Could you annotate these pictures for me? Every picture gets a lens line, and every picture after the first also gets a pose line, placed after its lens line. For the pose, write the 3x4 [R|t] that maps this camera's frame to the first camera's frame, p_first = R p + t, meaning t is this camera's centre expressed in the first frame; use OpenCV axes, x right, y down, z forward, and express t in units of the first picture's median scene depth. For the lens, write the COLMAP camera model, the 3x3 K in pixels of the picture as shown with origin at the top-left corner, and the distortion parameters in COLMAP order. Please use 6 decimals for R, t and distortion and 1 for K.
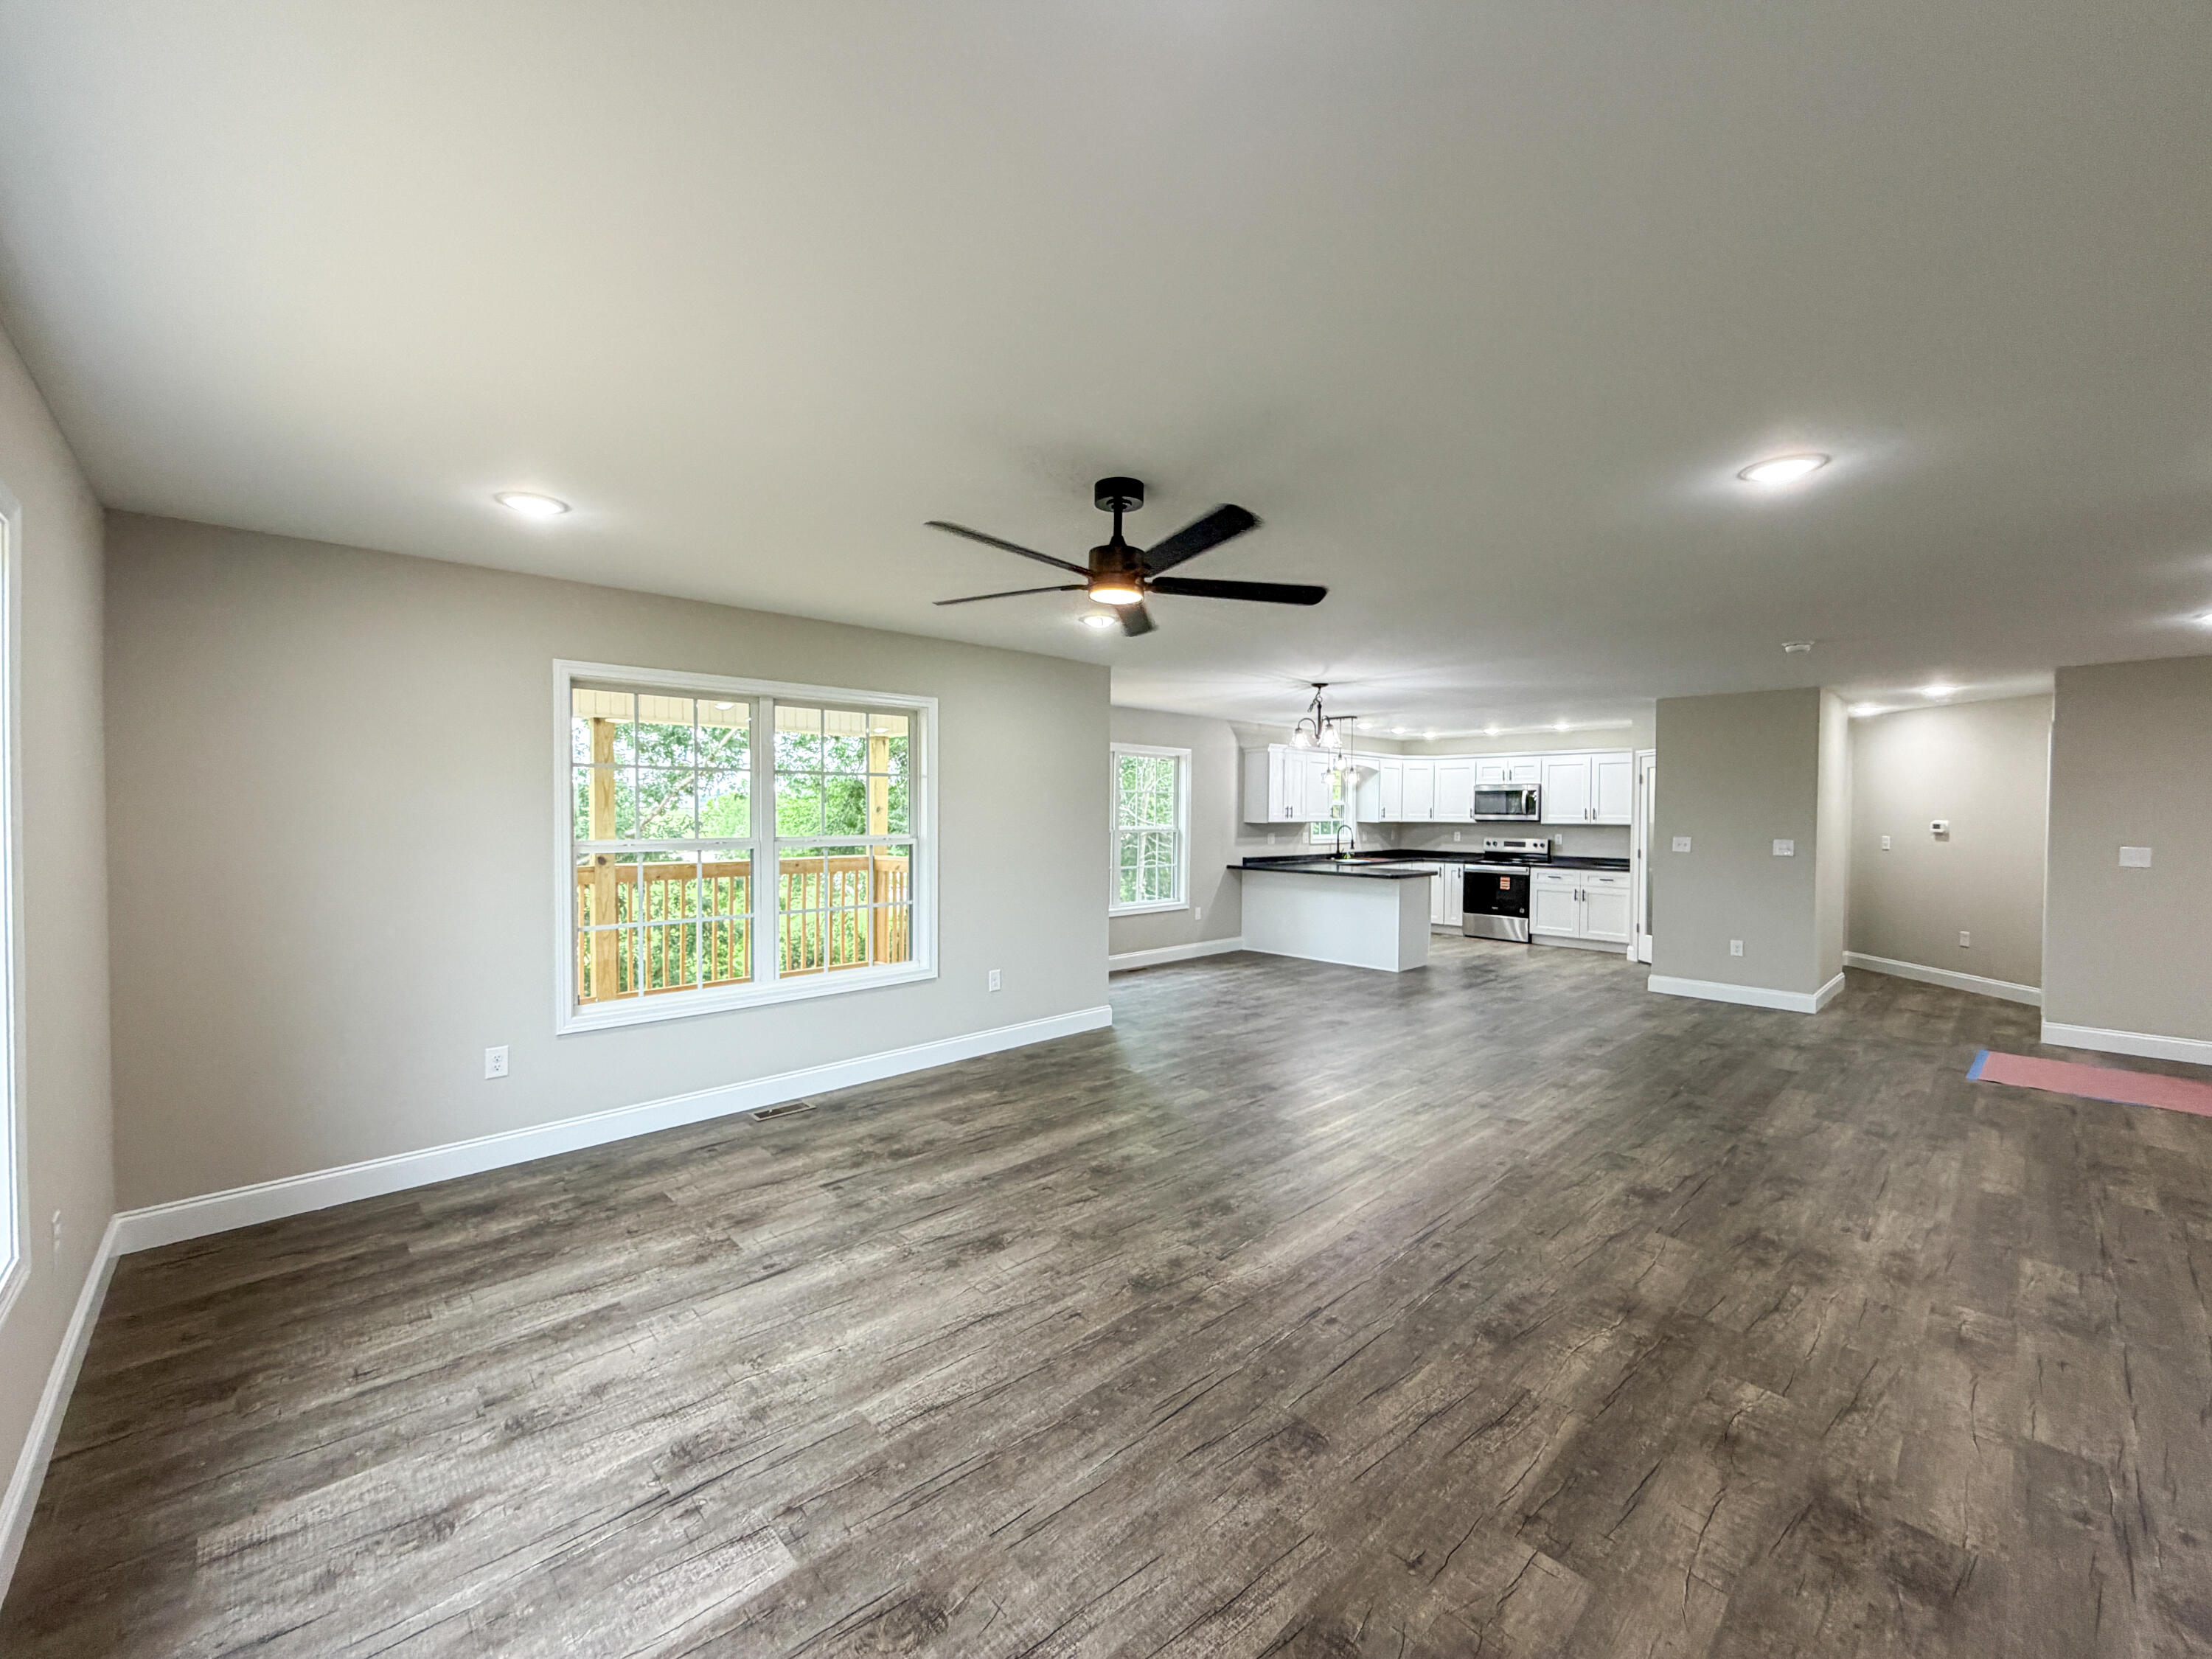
lens RADIAL K [[892.2, 0, 1112.2], [0, 892.2, 819.5], [0, 0, 1]] dist [-0.004024, 0.001584]
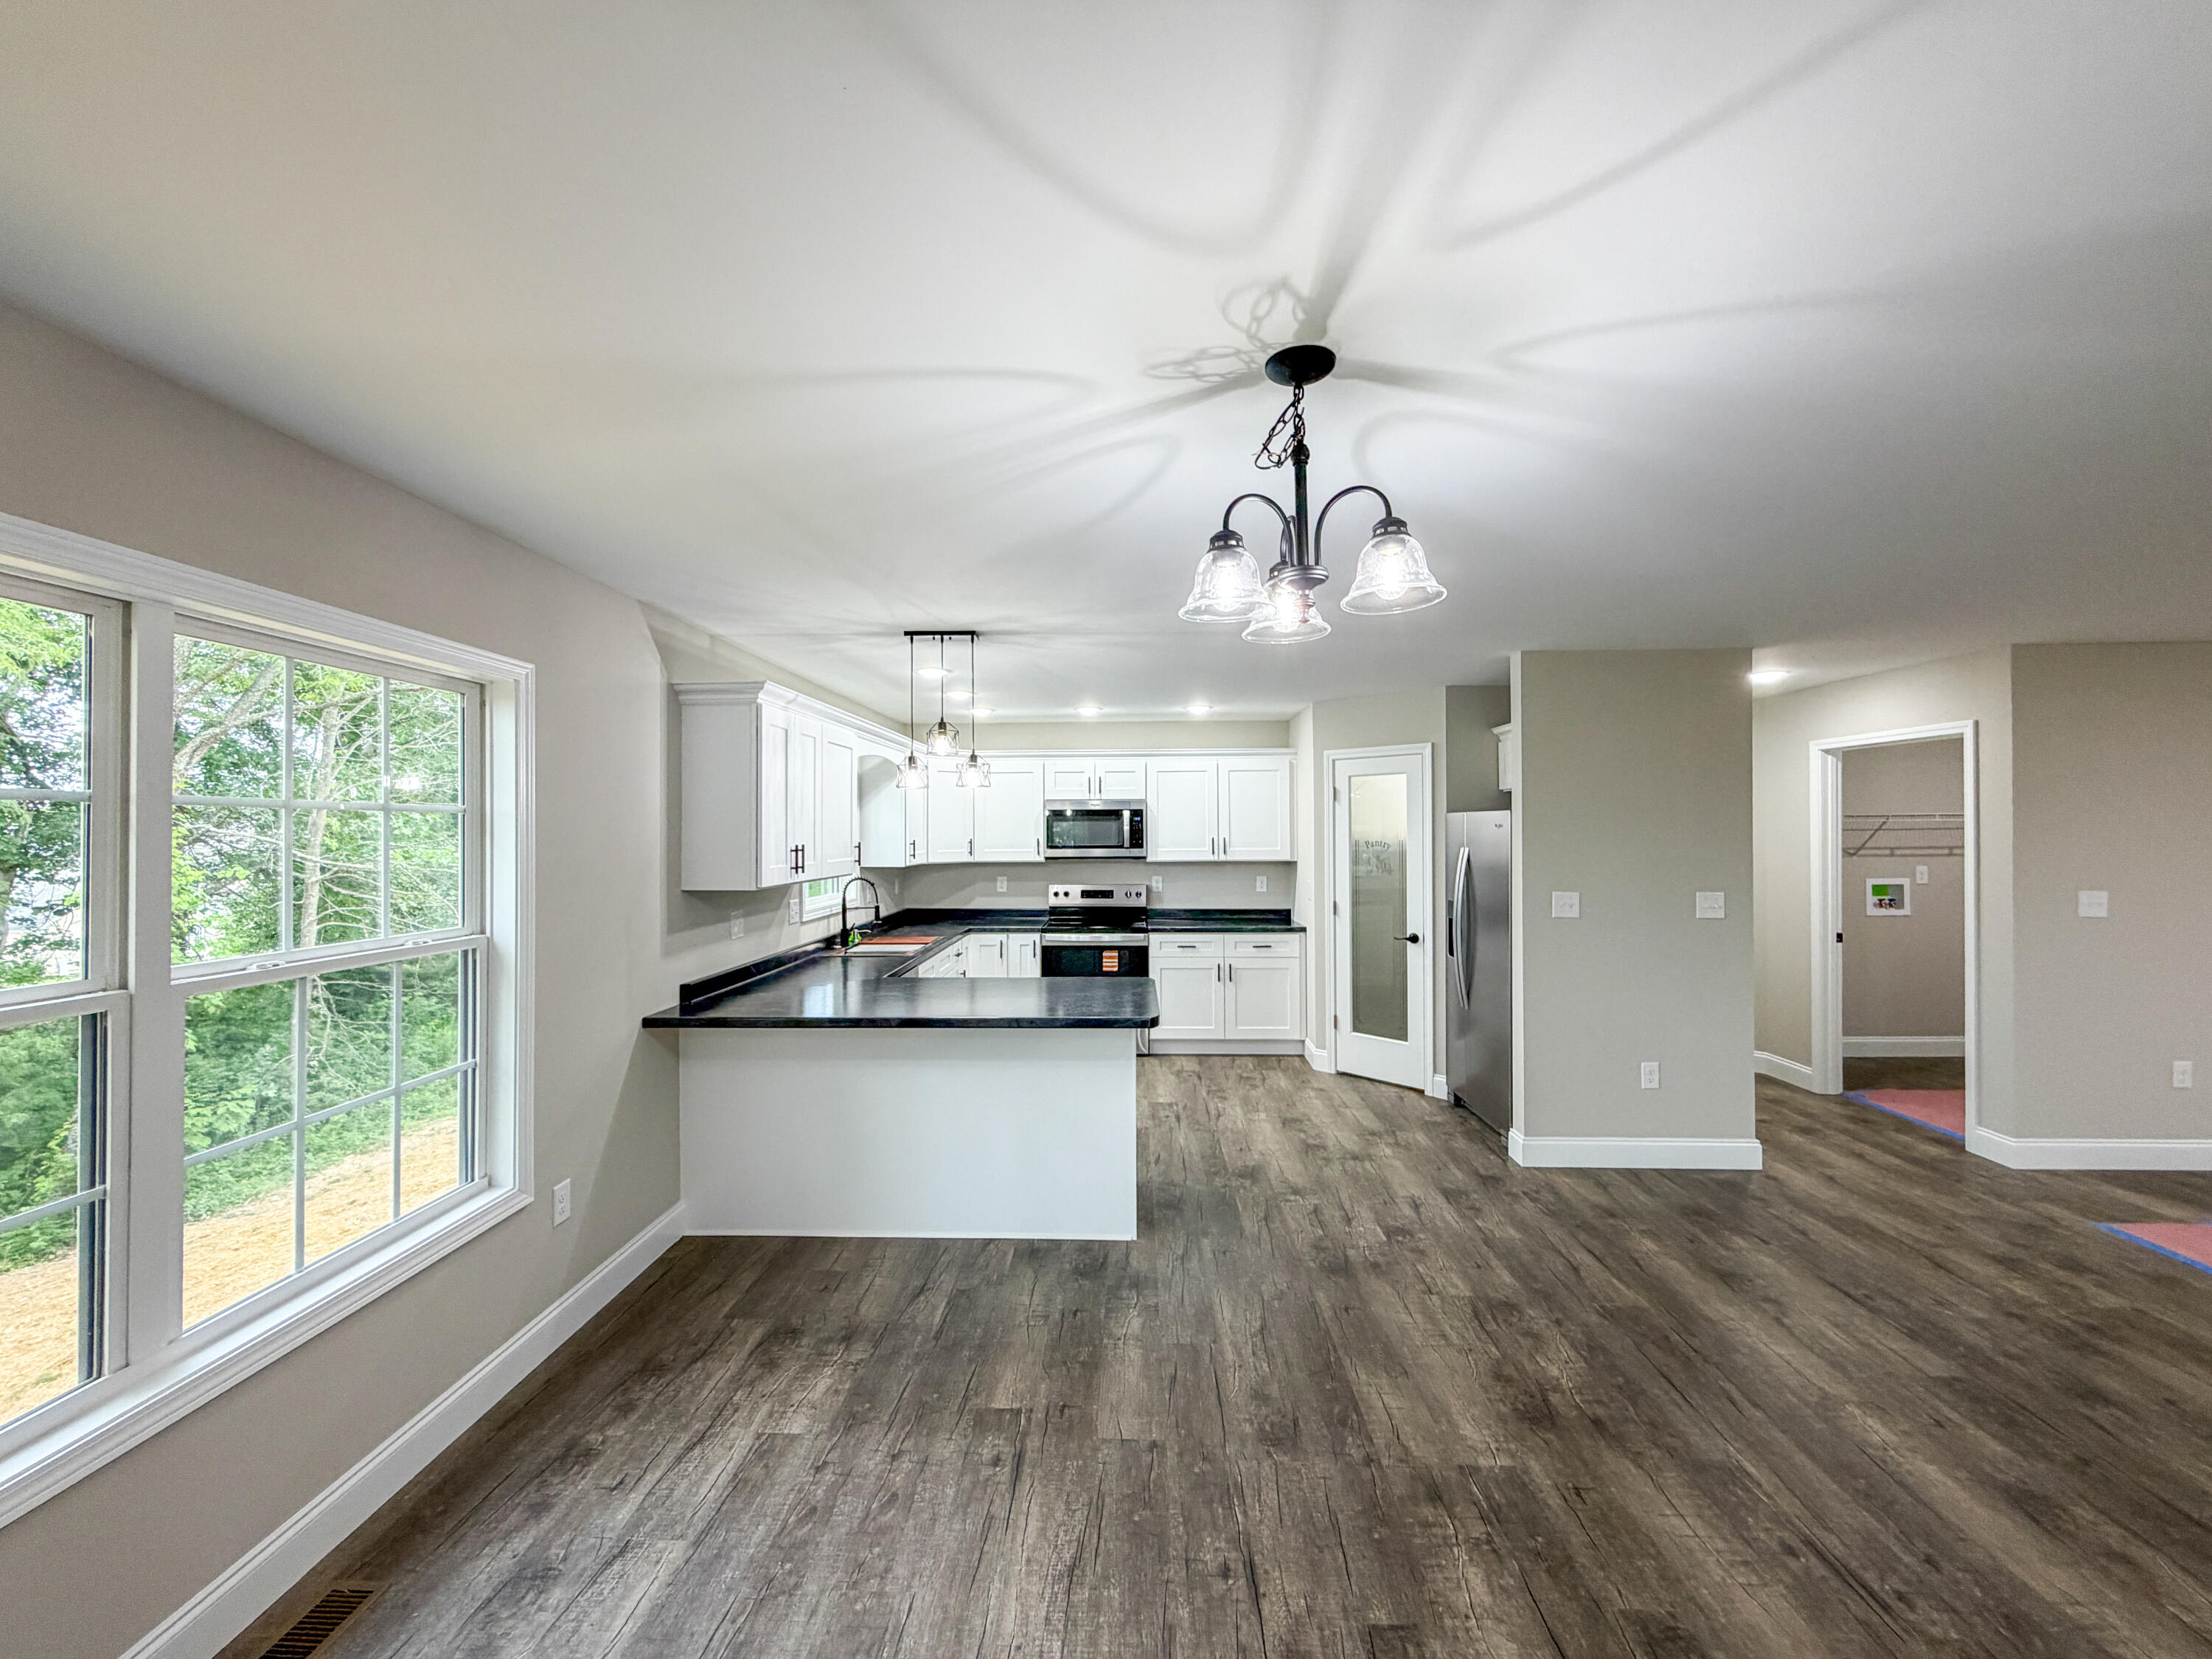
lens RADIAL K [[892.2, 0, 1114.7], [0, 892.2, 831.8], [0, 0, 1]] dist [-0.004024, 0.001584]
pose [[0.716774, -0.011192, 0.697215, 0.025790], [0.015466, 0.999880, 0.000151, -0.026618], [-0.697134, 0.010675, 0.716862, 0.857075]]
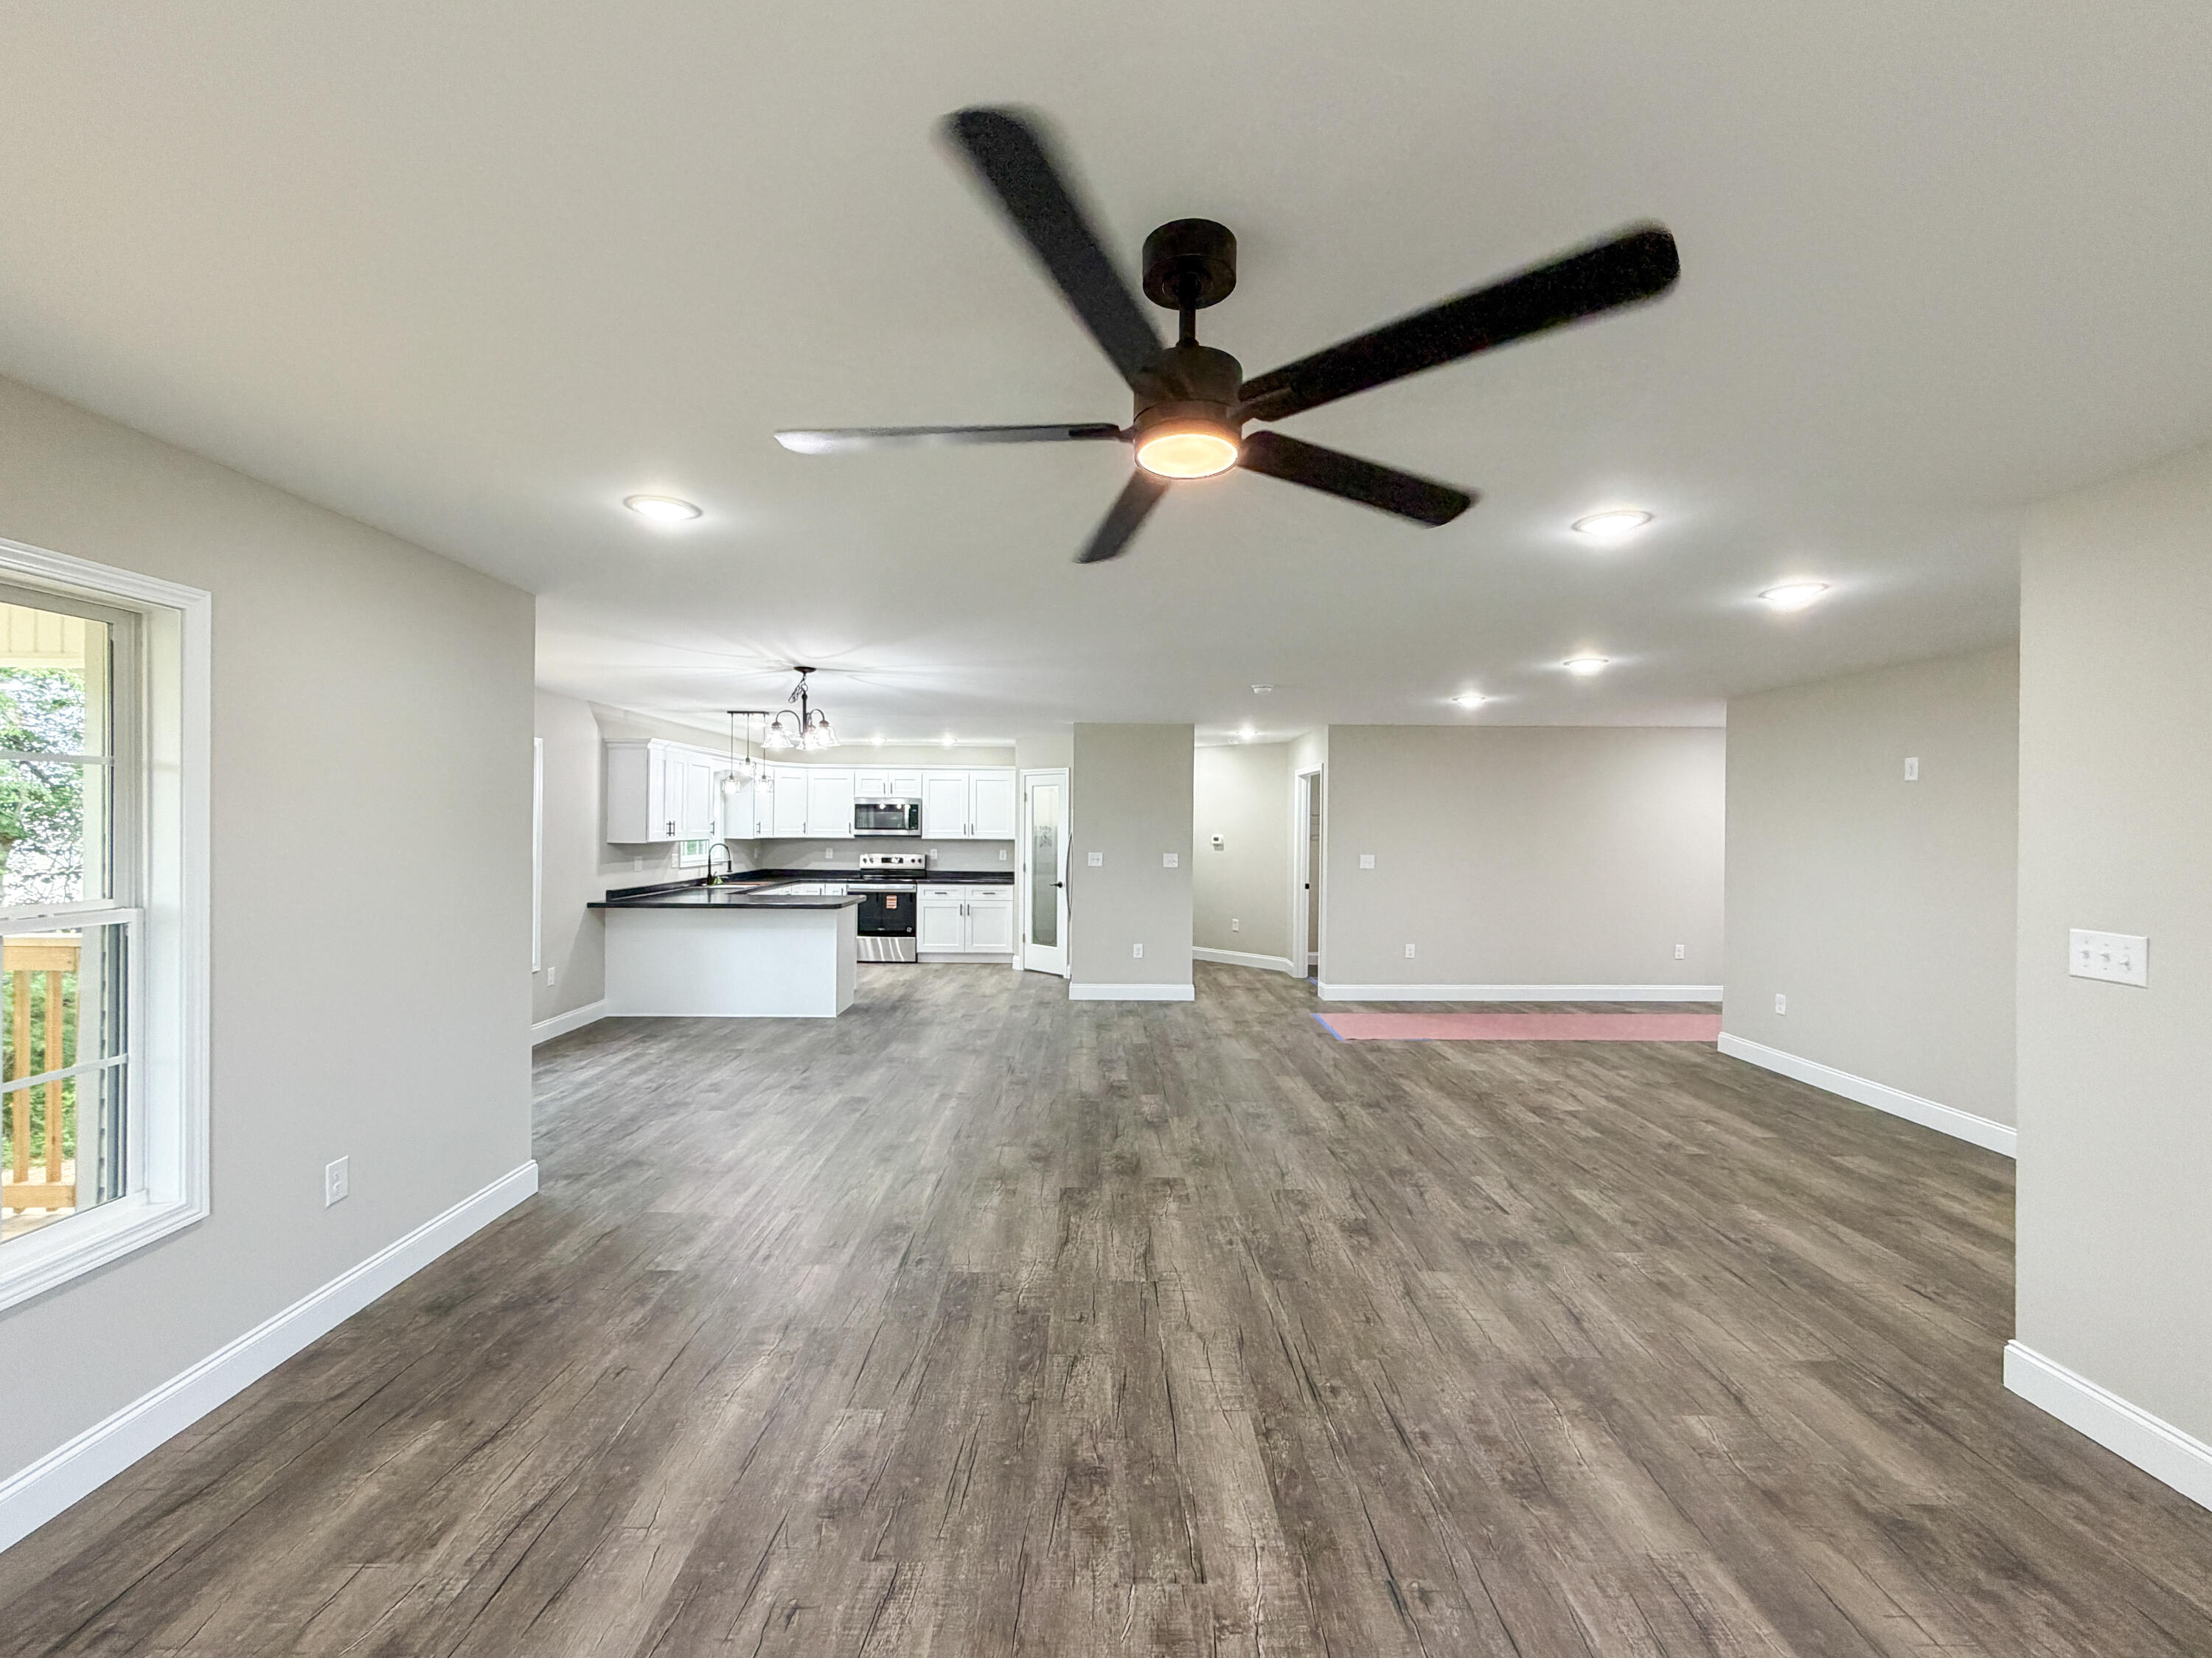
lens RADIAL K [[892.1, 0, 1113.6], [0, 892.1, 839.7], [0, 0, 1]] dist [-0.004024, 0.001584]
pose [[0.675258, -0.011254, 0.737496, -0.160887], [0.000082, 0.999885, 0.015184, -0.014862], [-0.737582, -0.010193, 0.675181, 0.271421]]
